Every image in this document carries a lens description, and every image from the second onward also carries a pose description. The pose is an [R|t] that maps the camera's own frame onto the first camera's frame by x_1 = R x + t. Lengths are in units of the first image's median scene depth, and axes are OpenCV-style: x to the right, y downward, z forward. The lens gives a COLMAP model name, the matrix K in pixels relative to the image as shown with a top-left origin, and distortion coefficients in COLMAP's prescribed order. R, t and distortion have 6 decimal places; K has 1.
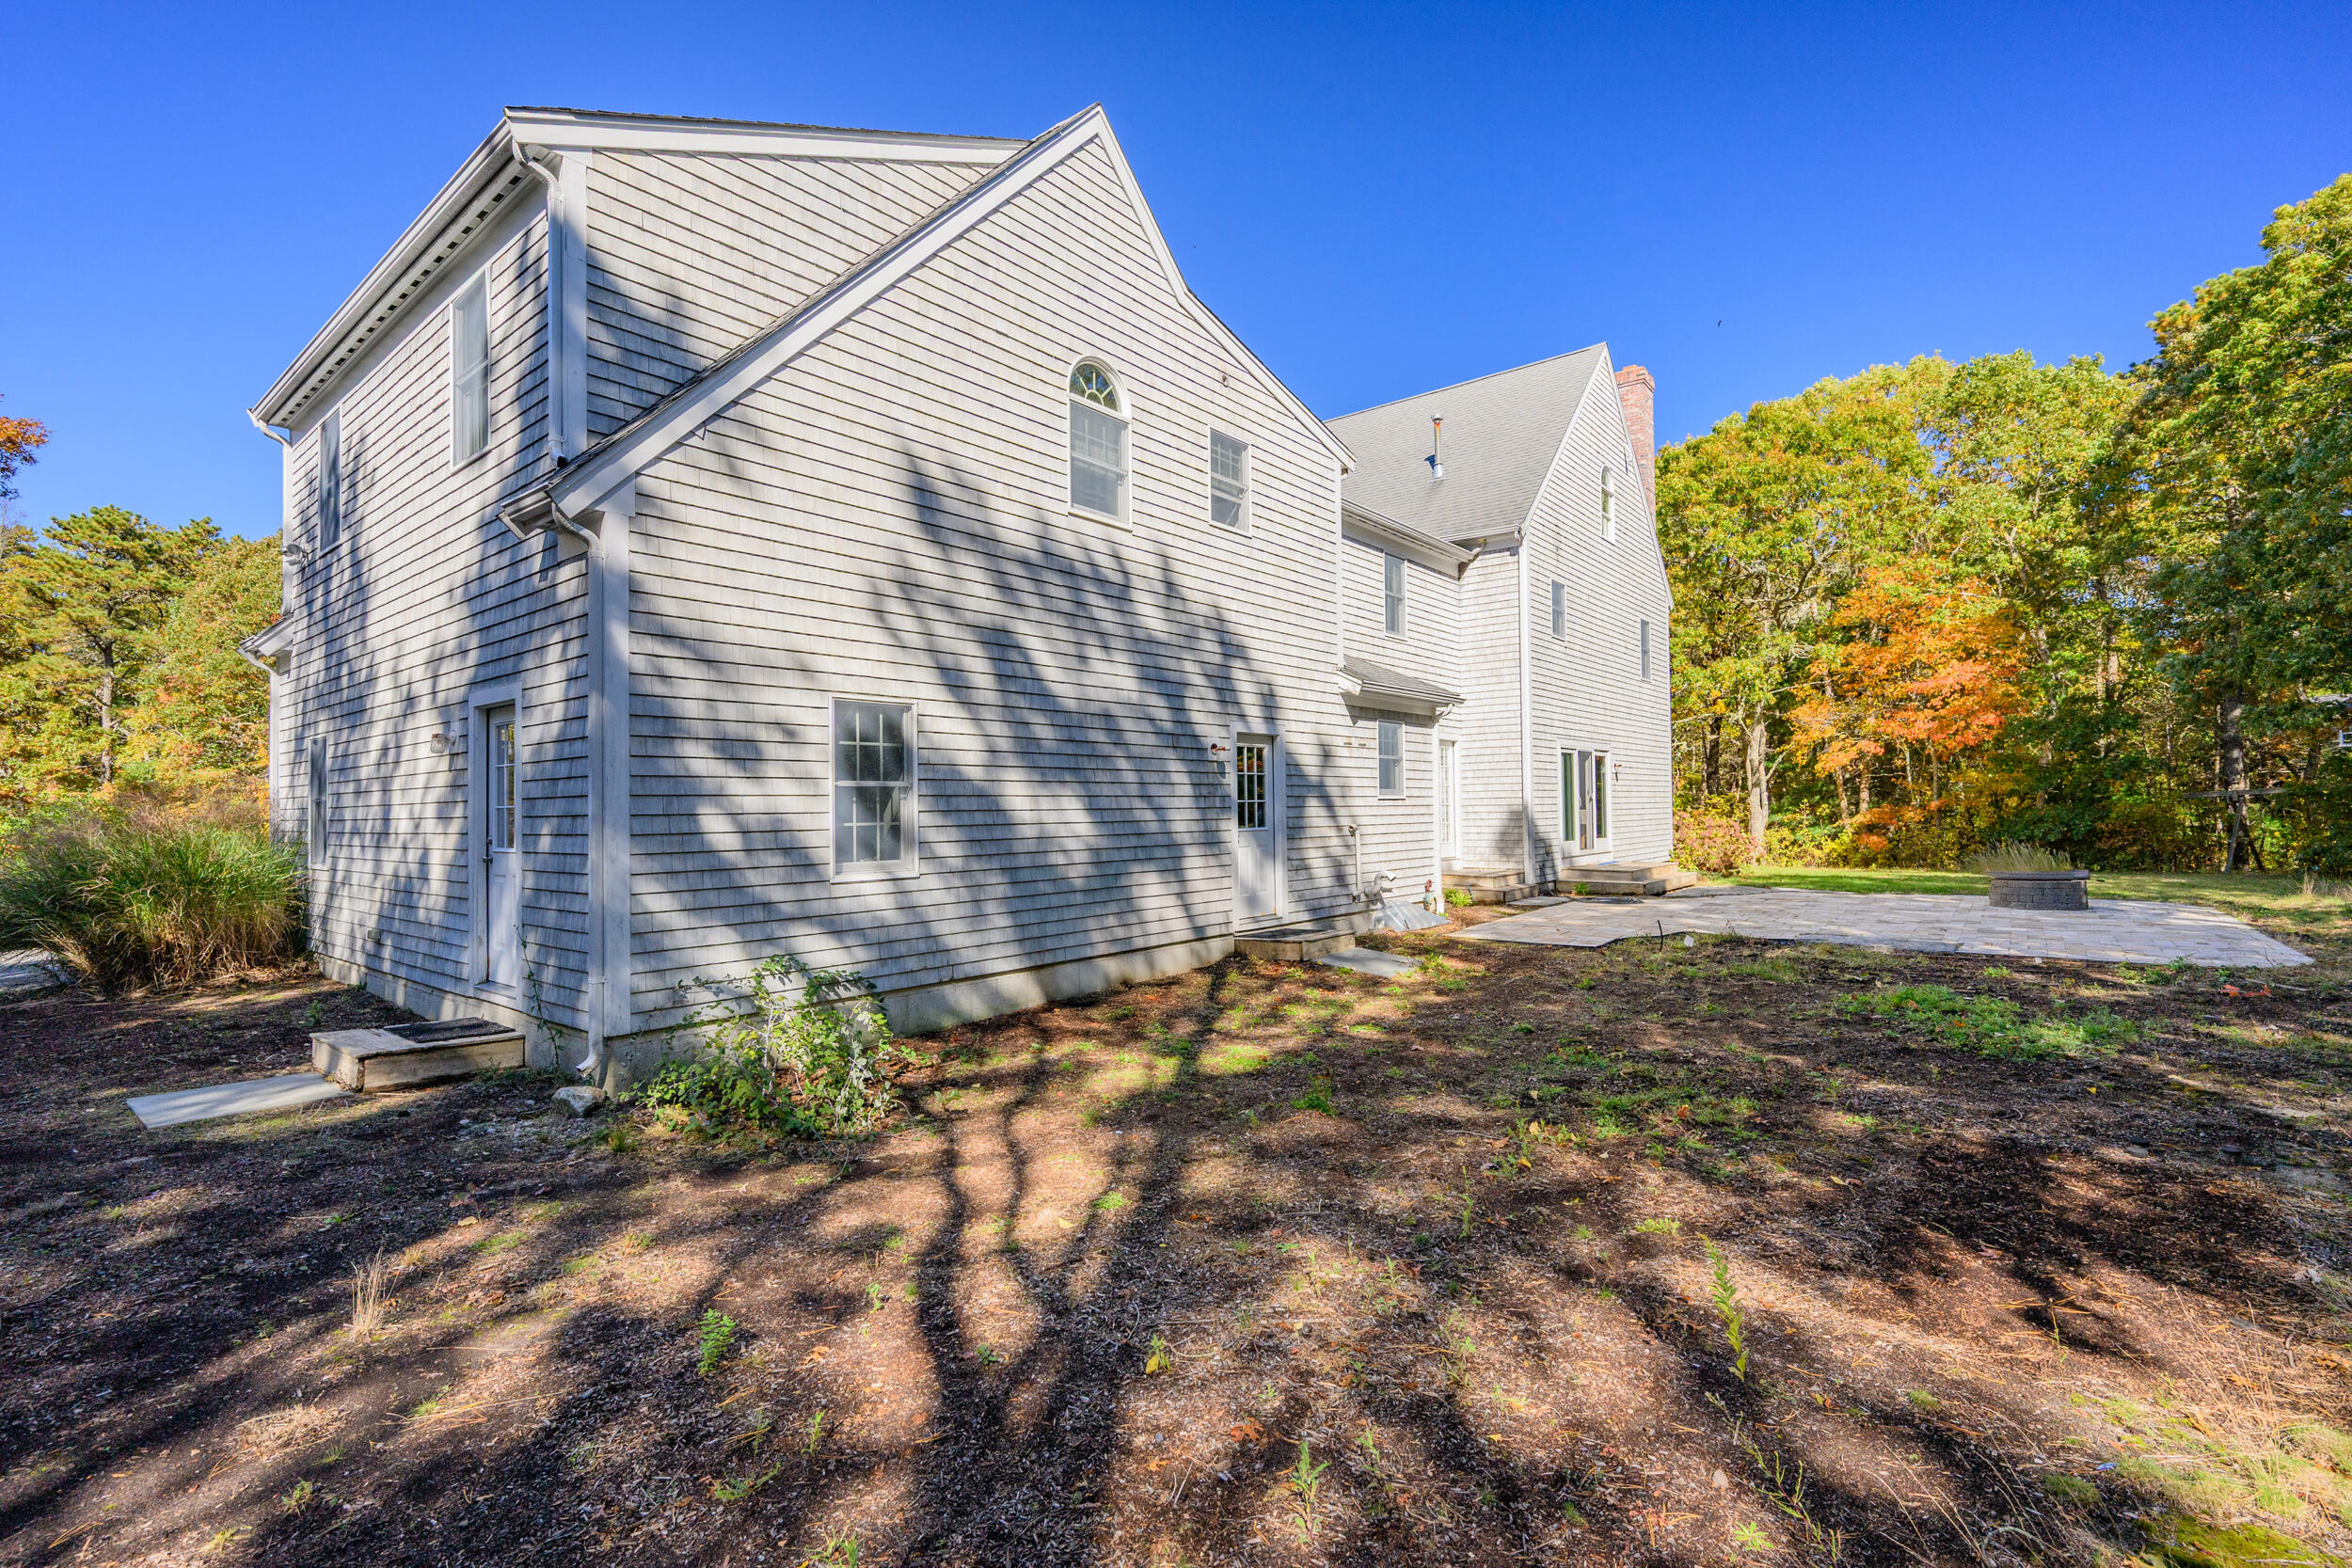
lens RADIAL K [[1035.5, 0, 1176.0], [0, 1035.5, 784.0], [0, 0, 1]] dist [0.000025, 0.000149]
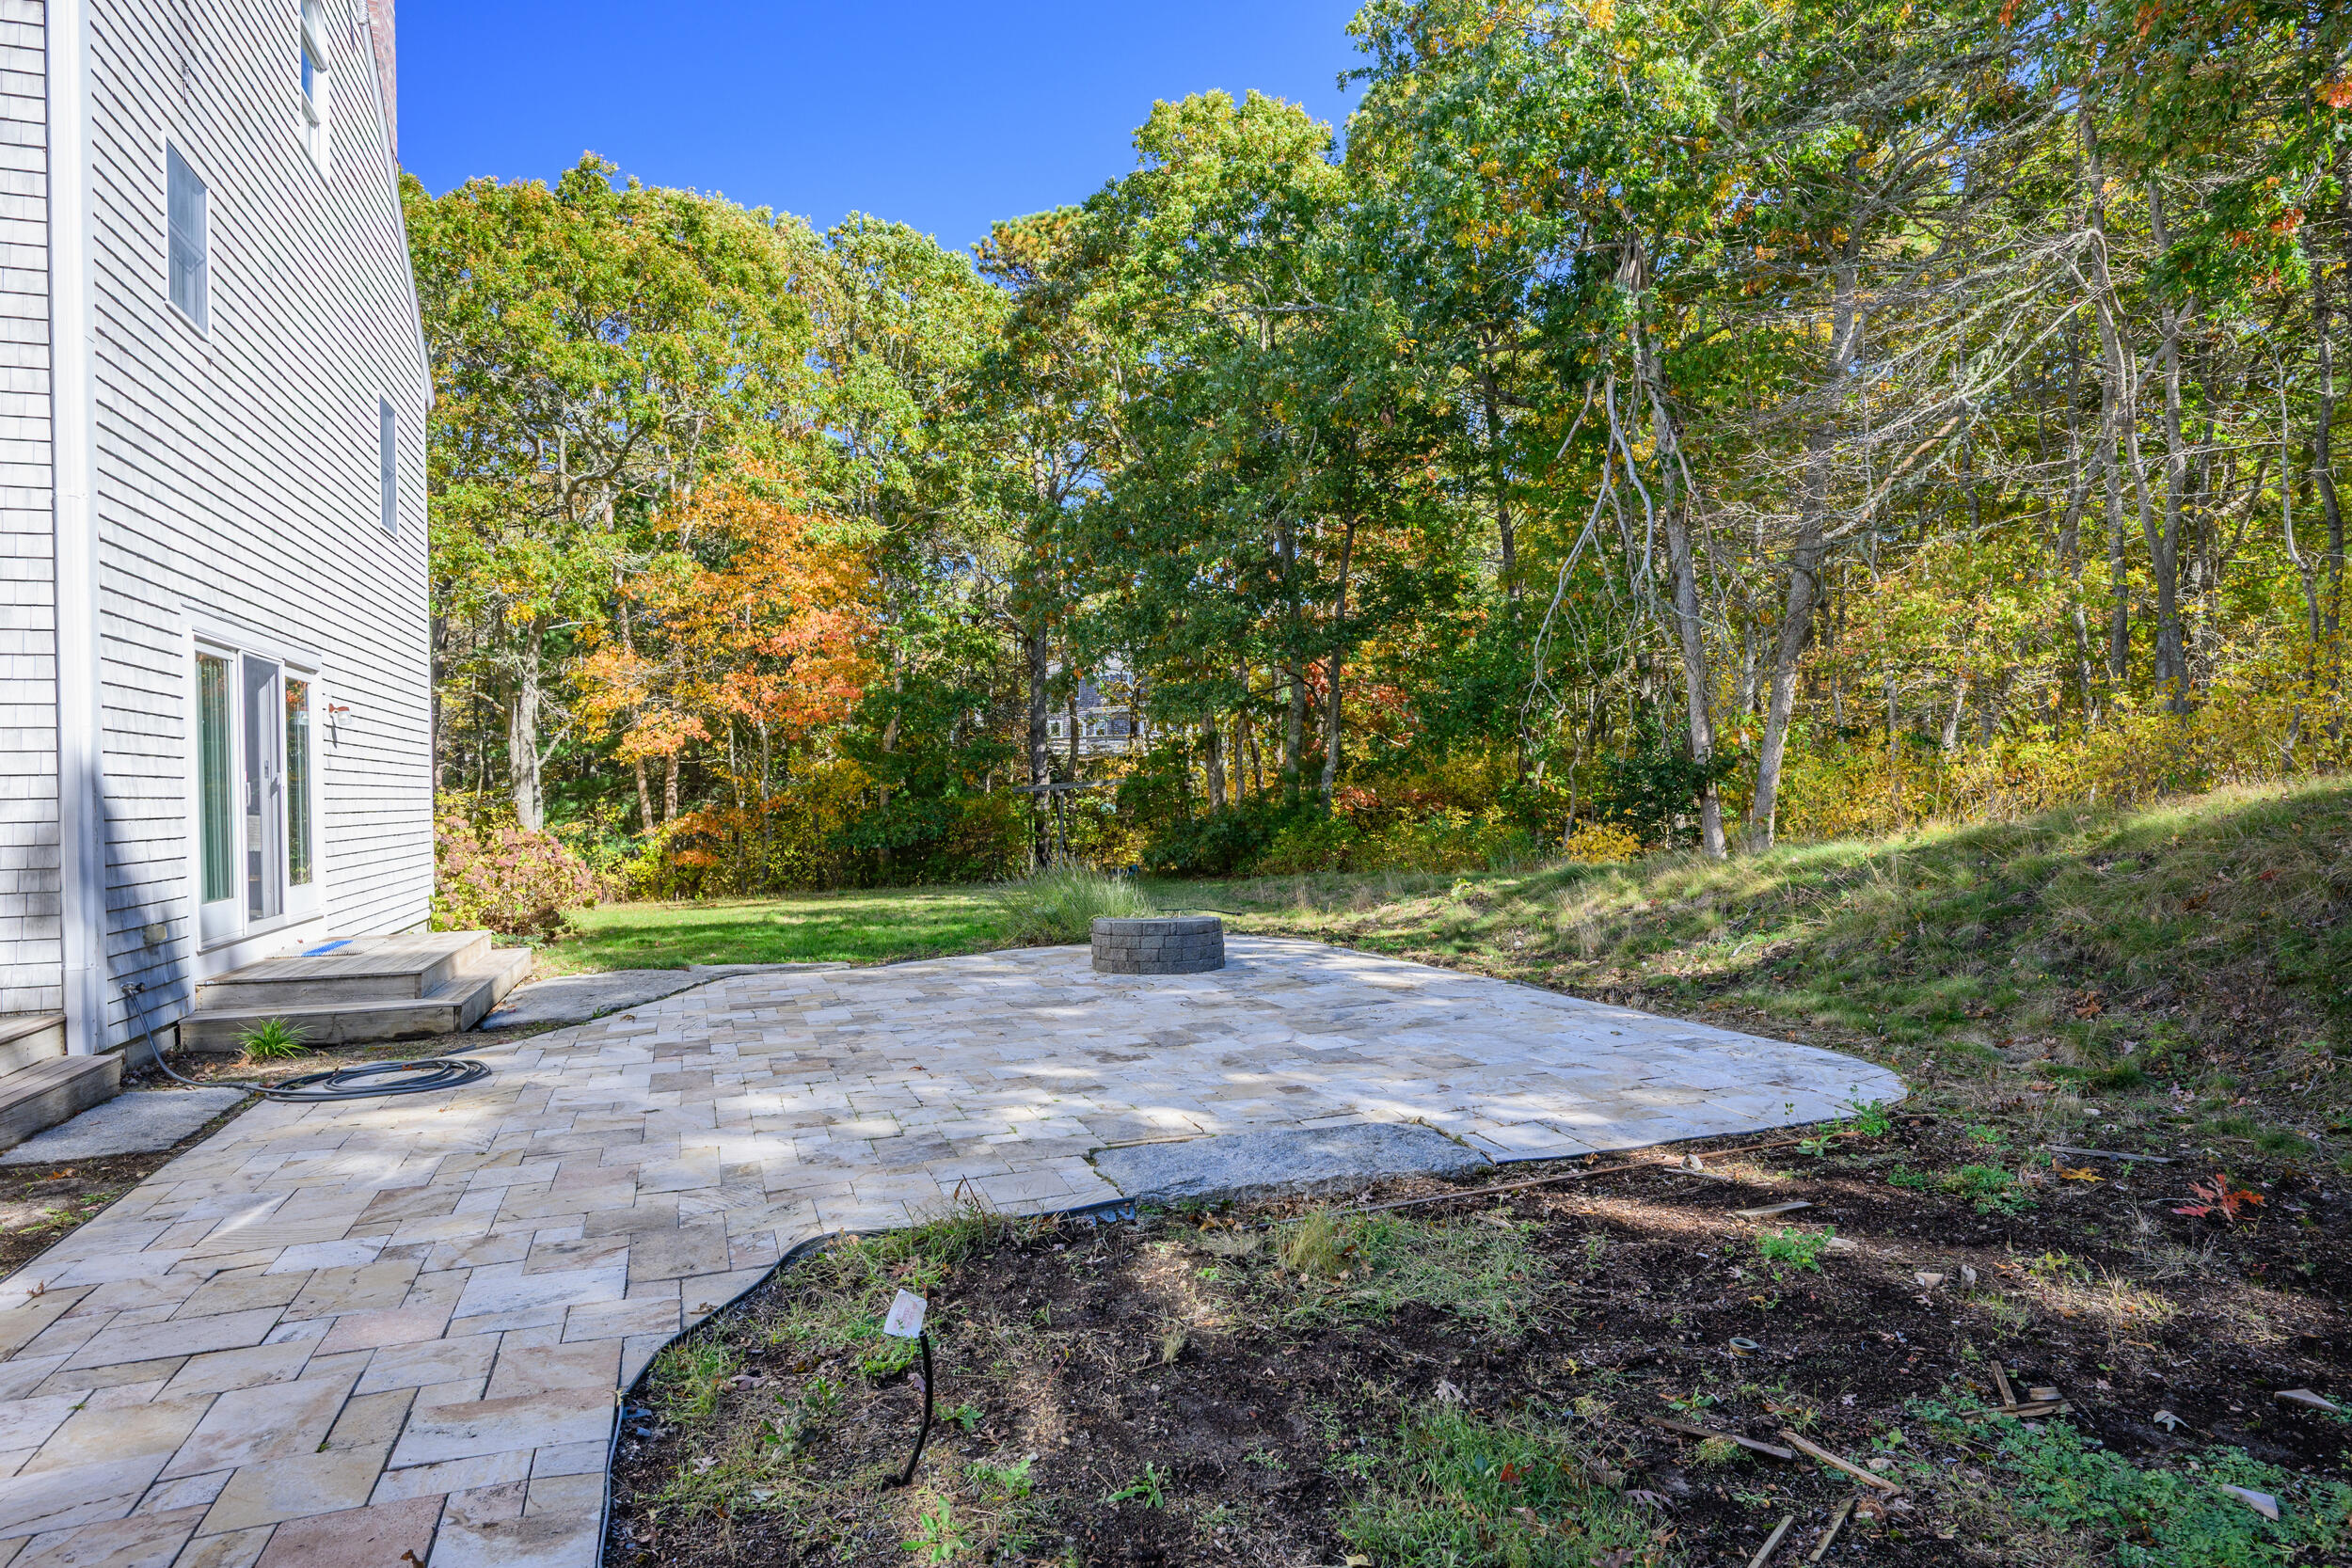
lens RADIAL K [[1374.2, 0, 1178.6], [0, 1374.2, 791.8], [0, 0, 1]] dist [-0.002817, -0.002133]
pose [[0.540455, -0.000565, 0.841373, 0.117325], [-0.001814, 0.999997, 0.001837, 0.012226], [-0.841371, -0.002519, 0.540452, 0.342358]]
